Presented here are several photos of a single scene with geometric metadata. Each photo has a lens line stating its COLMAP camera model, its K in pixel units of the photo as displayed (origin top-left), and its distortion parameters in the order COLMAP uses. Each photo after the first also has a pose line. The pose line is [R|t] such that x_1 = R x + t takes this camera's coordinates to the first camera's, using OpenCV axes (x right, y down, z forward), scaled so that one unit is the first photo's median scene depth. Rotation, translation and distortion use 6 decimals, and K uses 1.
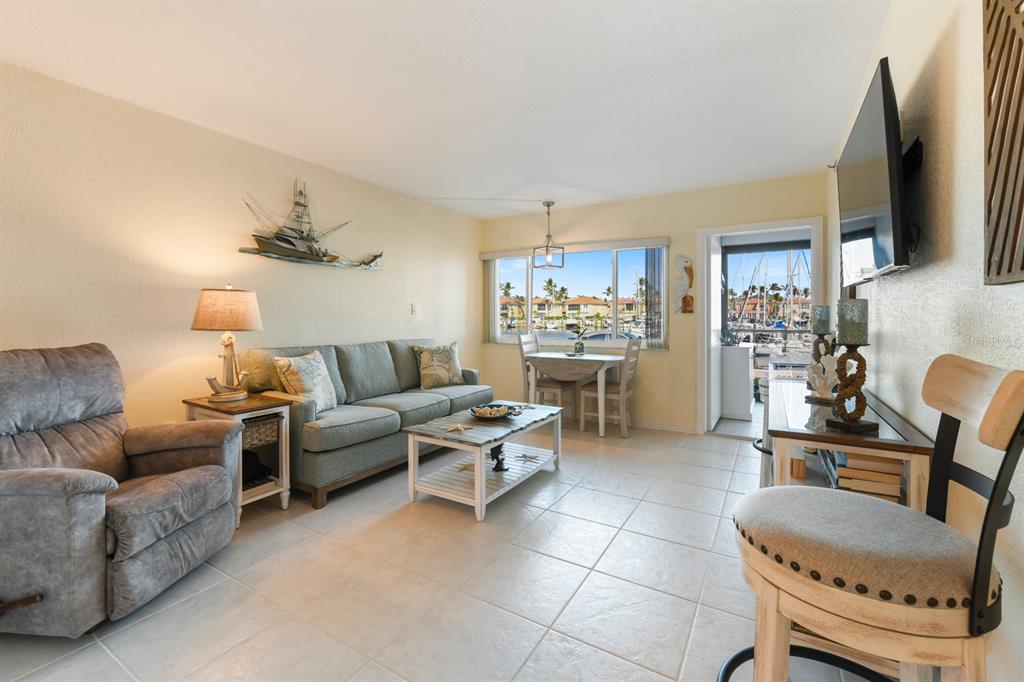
lens RADIAL K [[437.8, 0, 495.1], [0, 437.8, 316.5], [0, 0, 1]] dist [-0.001742, -0.000113]
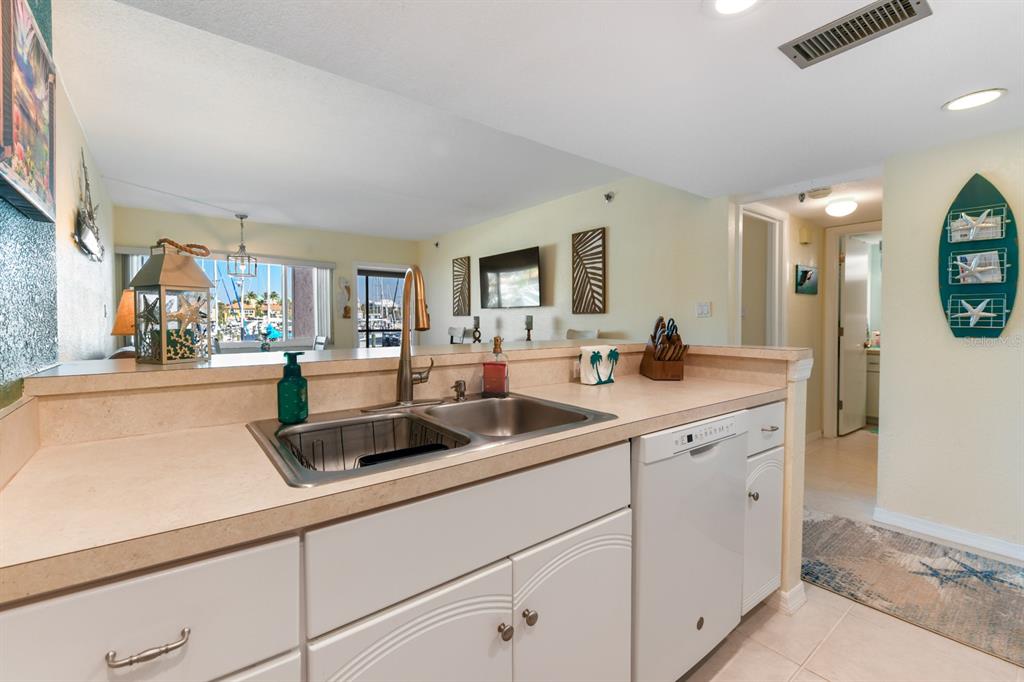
lens RADIAL K [[444.3, 0, 511.6], [0, 444.3, 333.8], [0, 0, 1]] dist [0.000961, 0.000001]
pose [[0.344024, -0.027066, 0.938571, -0.864600], [-0.000592, 0.999578, 0.029043, 0.000345], [-0.938961, -0.010547, 0.343863, -0.006706]]
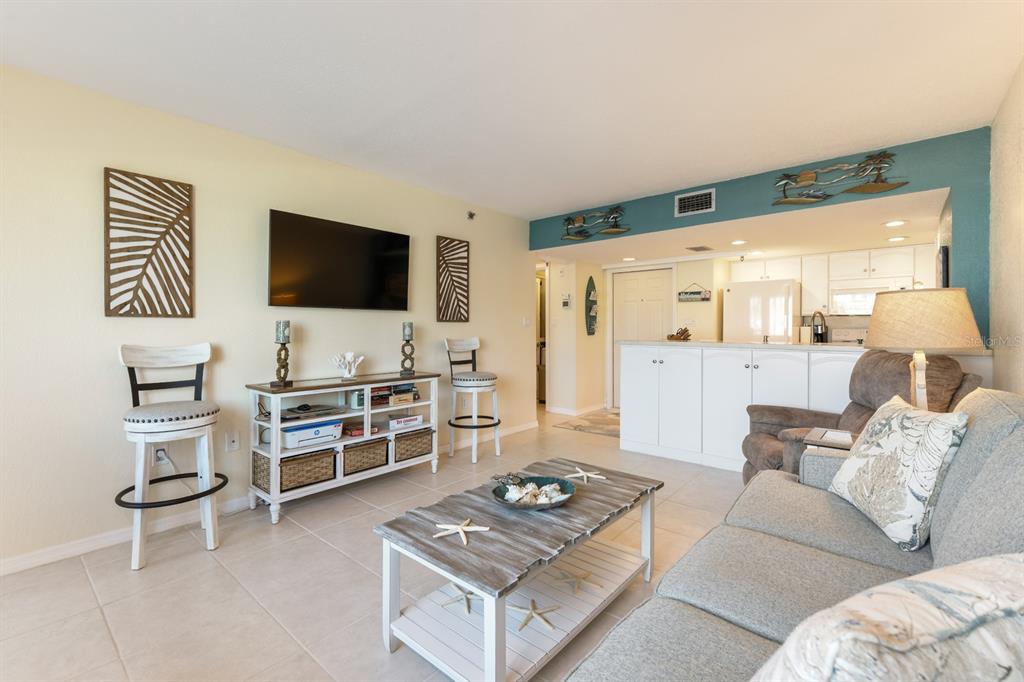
lens RADIAL K [[452.5, 0, 475.6], [0, 452.5, 337.4], [0, 0, 1]] dist [0.000894, -0.000011]
pose [[-0.981551, -0.001653, 0.191192, -0.025425], [0.001532, 0.999863, 0.016507, 0.002099], [-0.191193, 0.016496, -0.981414, 1.286798]]
